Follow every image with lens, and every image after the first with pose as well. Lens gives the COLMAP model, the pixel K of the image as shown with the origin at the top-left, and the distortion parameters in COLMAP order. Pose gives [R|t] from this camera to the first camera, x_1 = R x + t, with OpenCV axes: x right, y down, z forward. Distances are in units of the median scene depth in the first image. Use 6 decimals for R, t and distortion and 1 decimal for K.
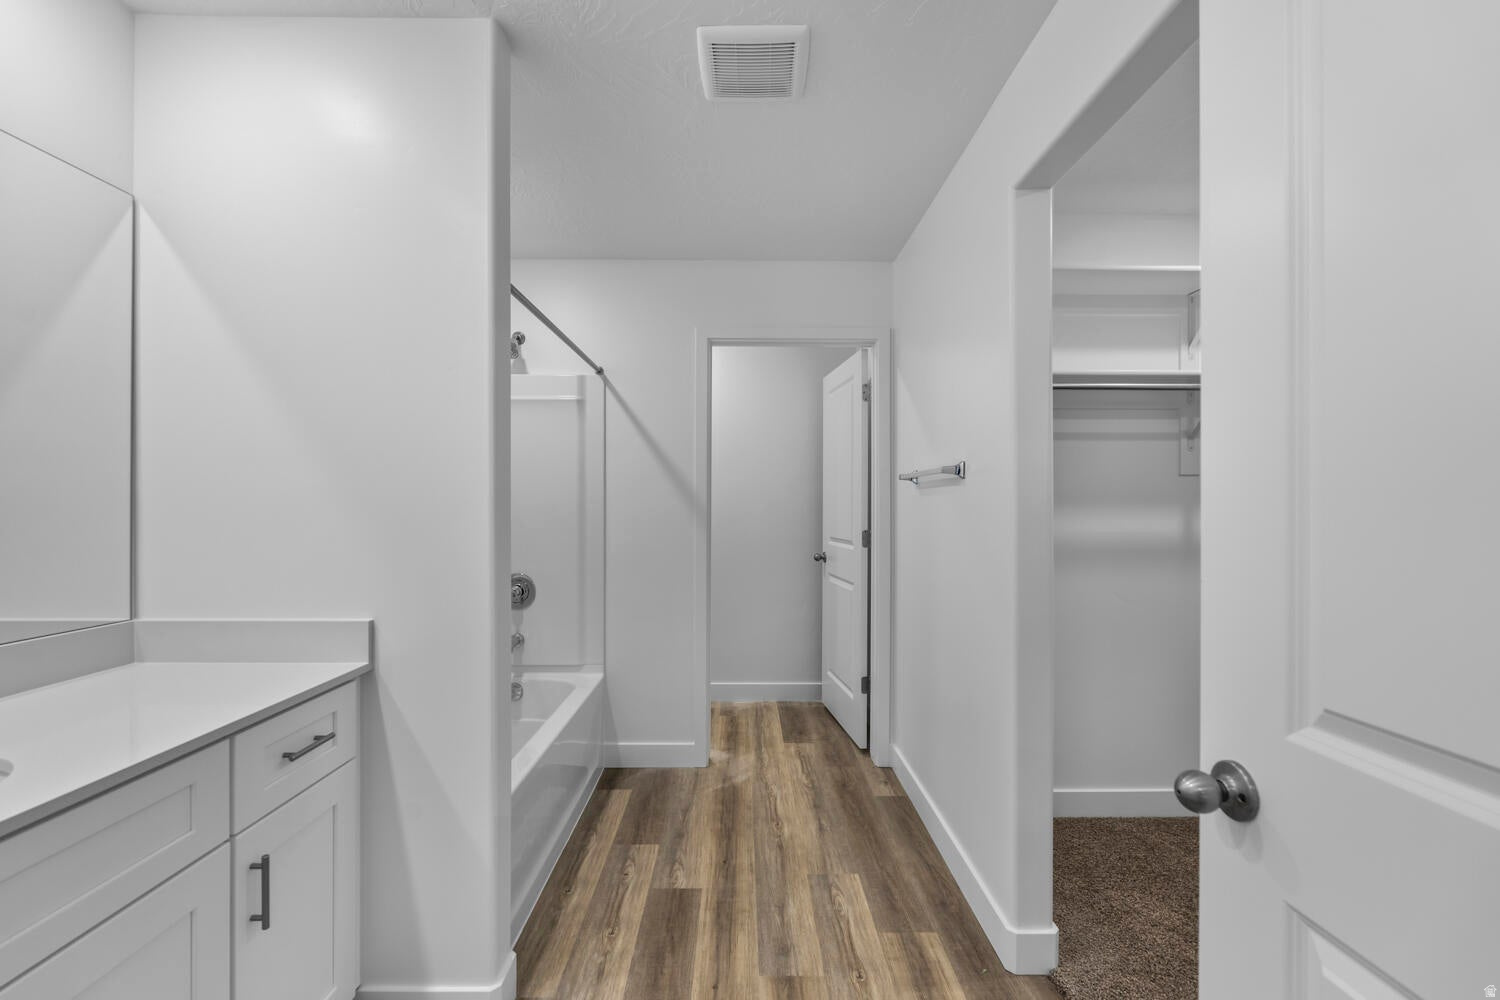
lens RADIAL K [[659.1, 0, 749.8], [0, 659.1, 504.6], [0, 0, 1]] dist [-0.007910, 0.000659]
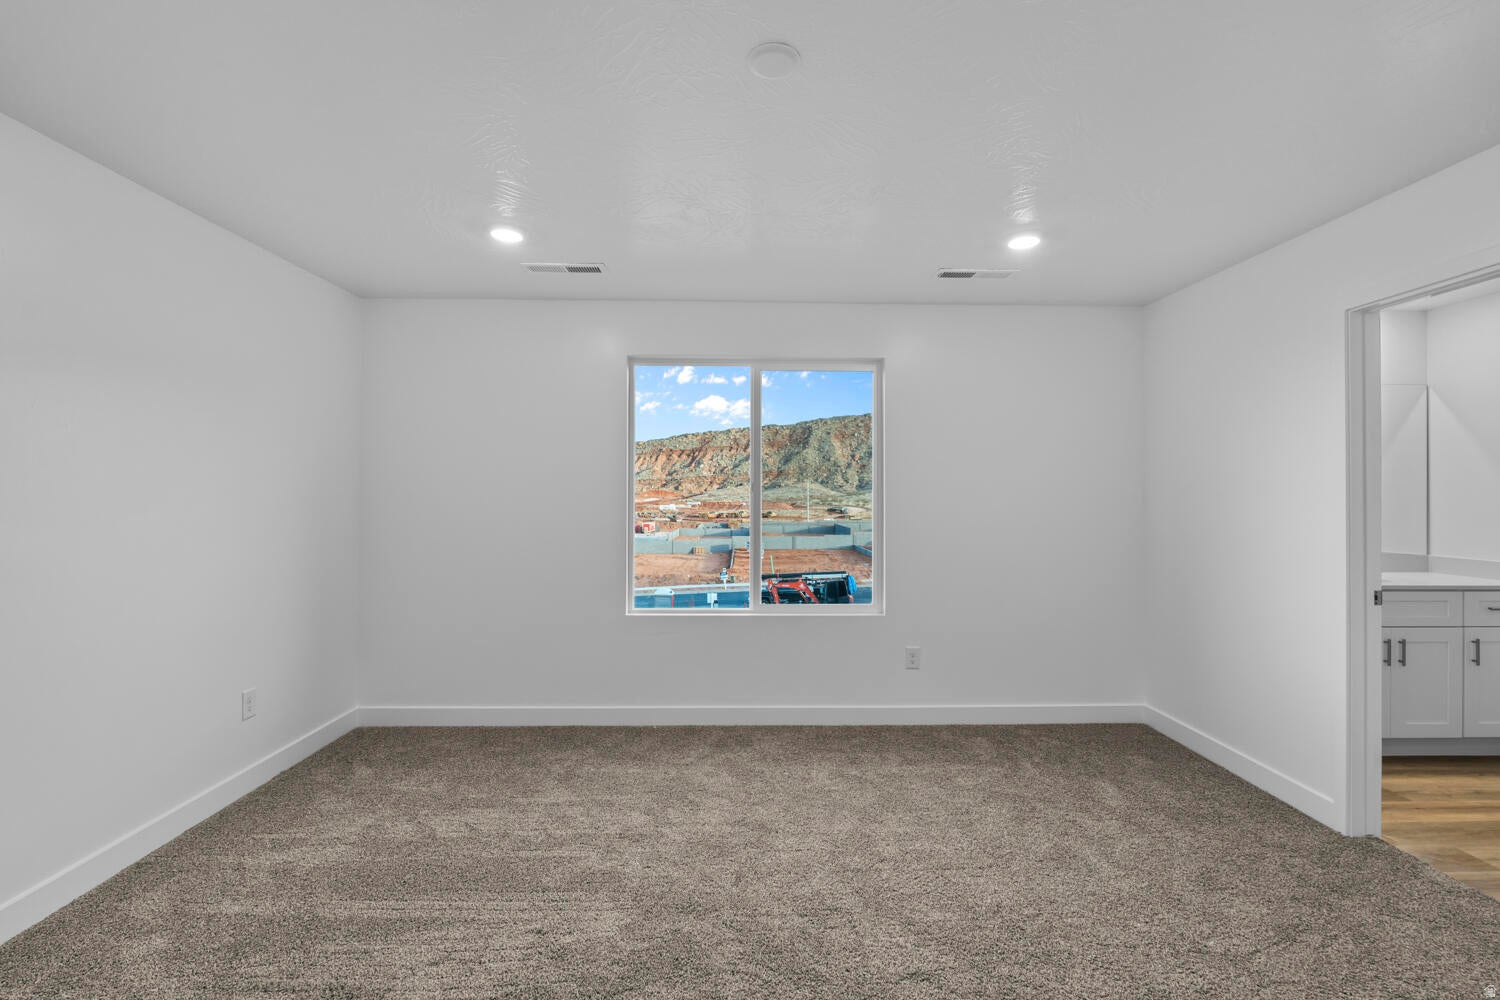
lens RADIAL K [[659.1, 0, 744.4], [0, 659.1, 493.3], [0, 0, 1]] dist [-0.007910, 0.000659]
pose [[0.004640, -0.006634, -0.999967, 0.974996], [-0.001948, 0.999976, -0.006643, -0.023070], [0.999987, 0.001978, 0.004627, -1.024416]]
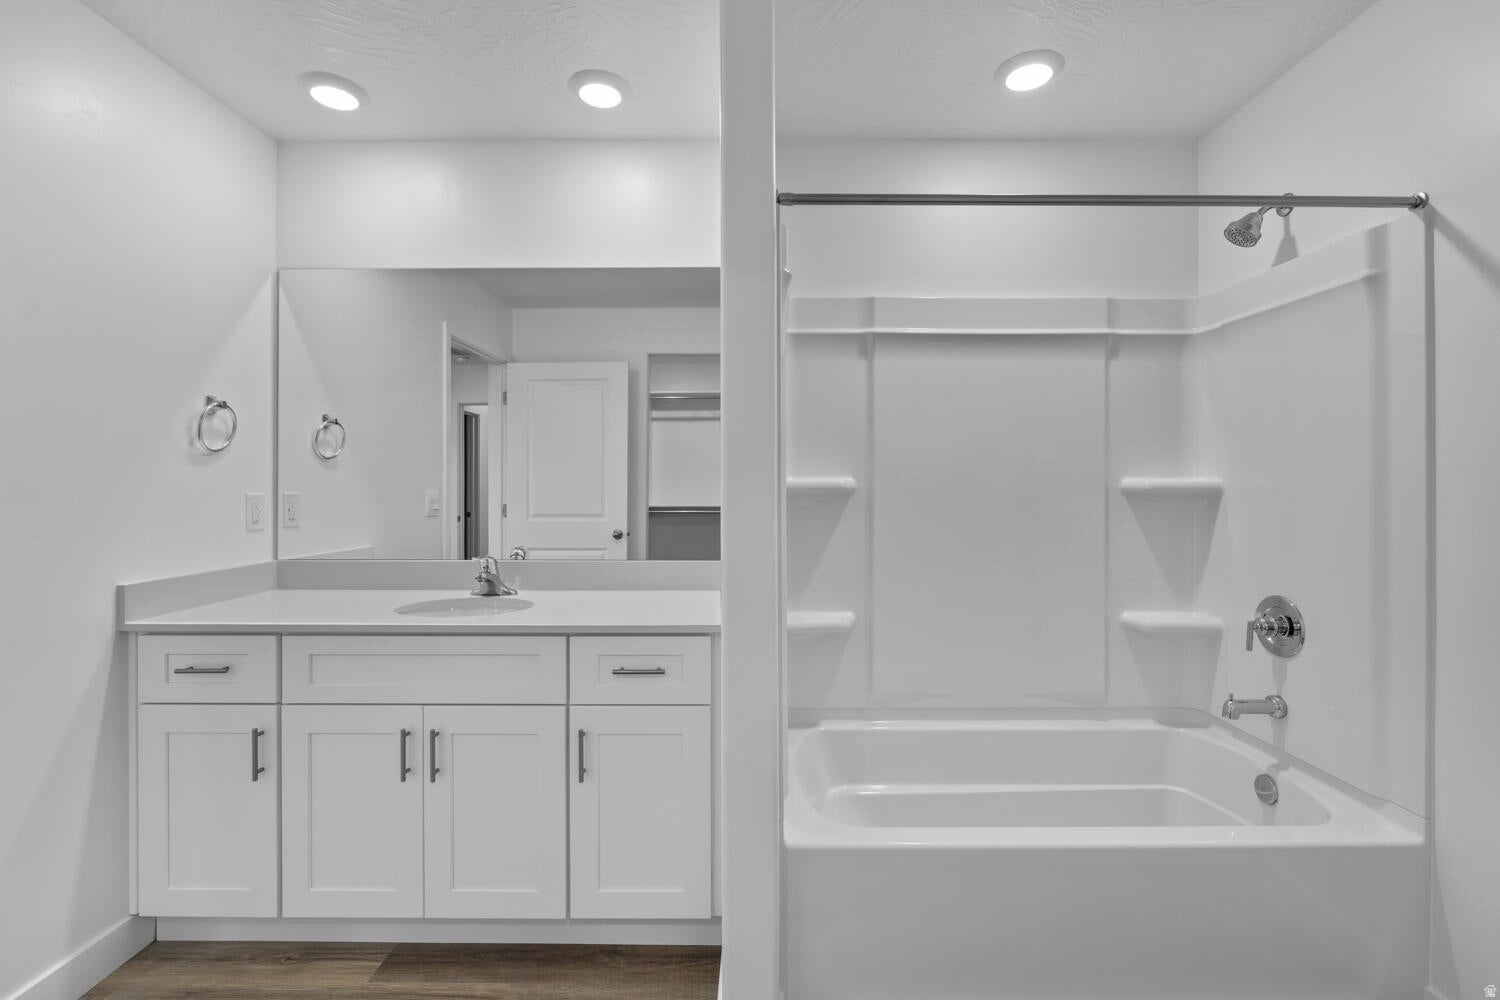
lens RADIAL K [[659.1, 0, 710.6], [0, 659.1, 483.6], [0, 0, 1]] dist [-0.007910, 0.000659]
pose [[-0.009794, -0.002861, -0.999948, 0.329335], [-0.003034, 0.999991, -0.002831, 0.006661], [0.999947, 0.003006, -0.009802, 0.635663]]
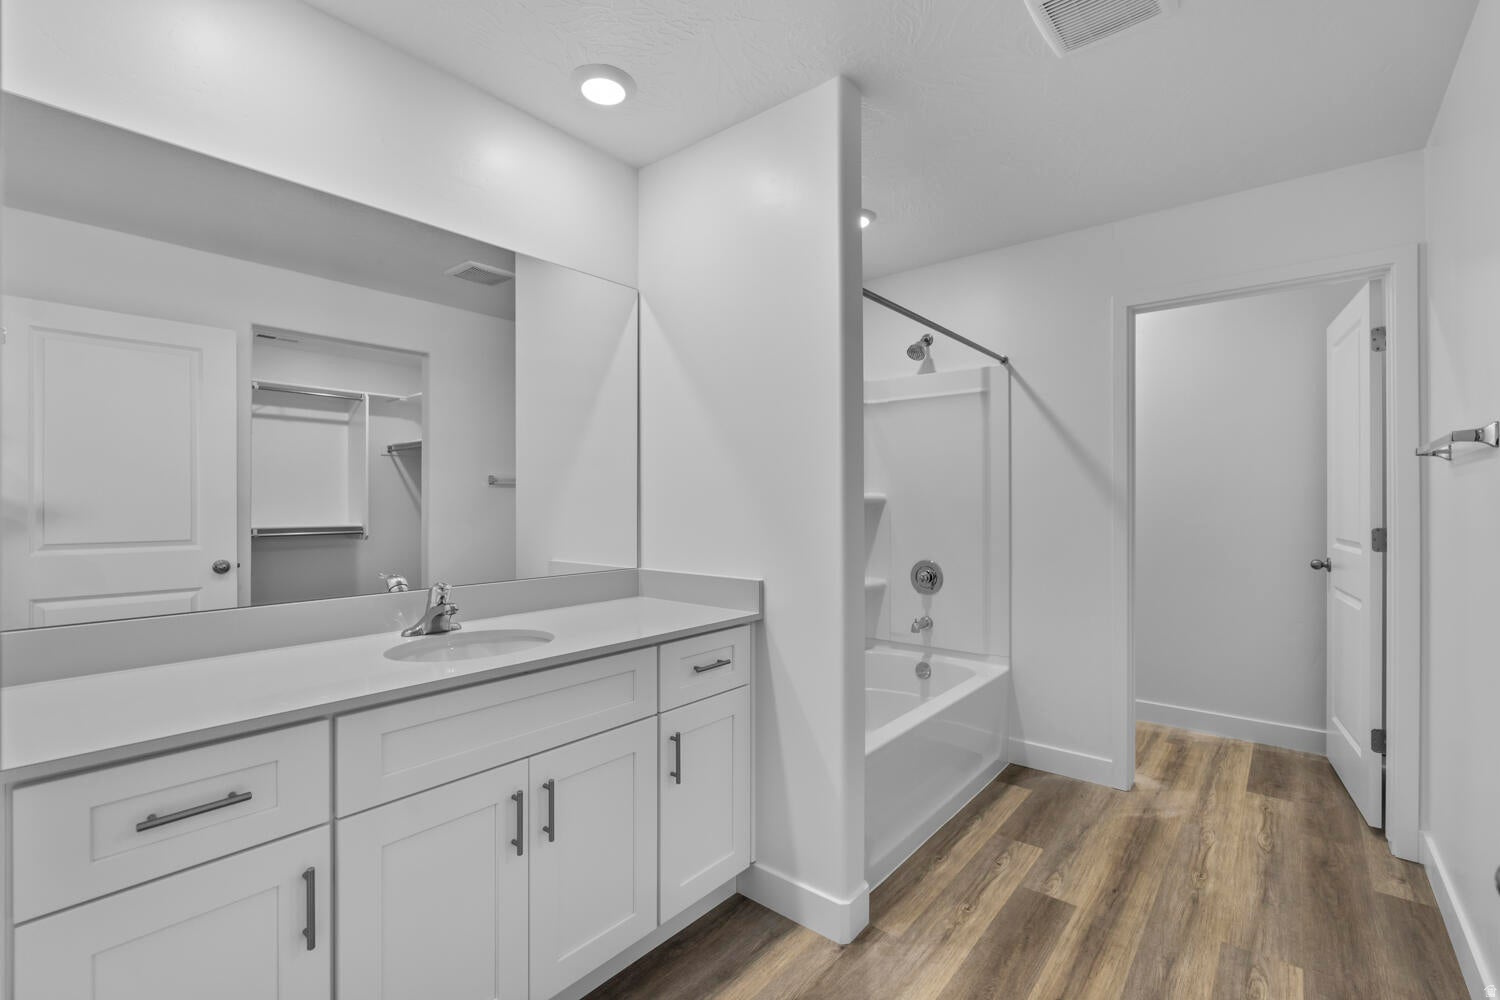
lens RADIAL K [[659.1, 0, 751.6], [0, 659.1, 502.9], [0, 0, 1]] dist [-0.007910, 0.000659]
pose [[0.763234, -0.000552, -0.646122, 0.157897], [0.000043, 1.000000, -0.000803, 0.016056], [0.646123, 0.000585, 0.763233, -0.000055]]
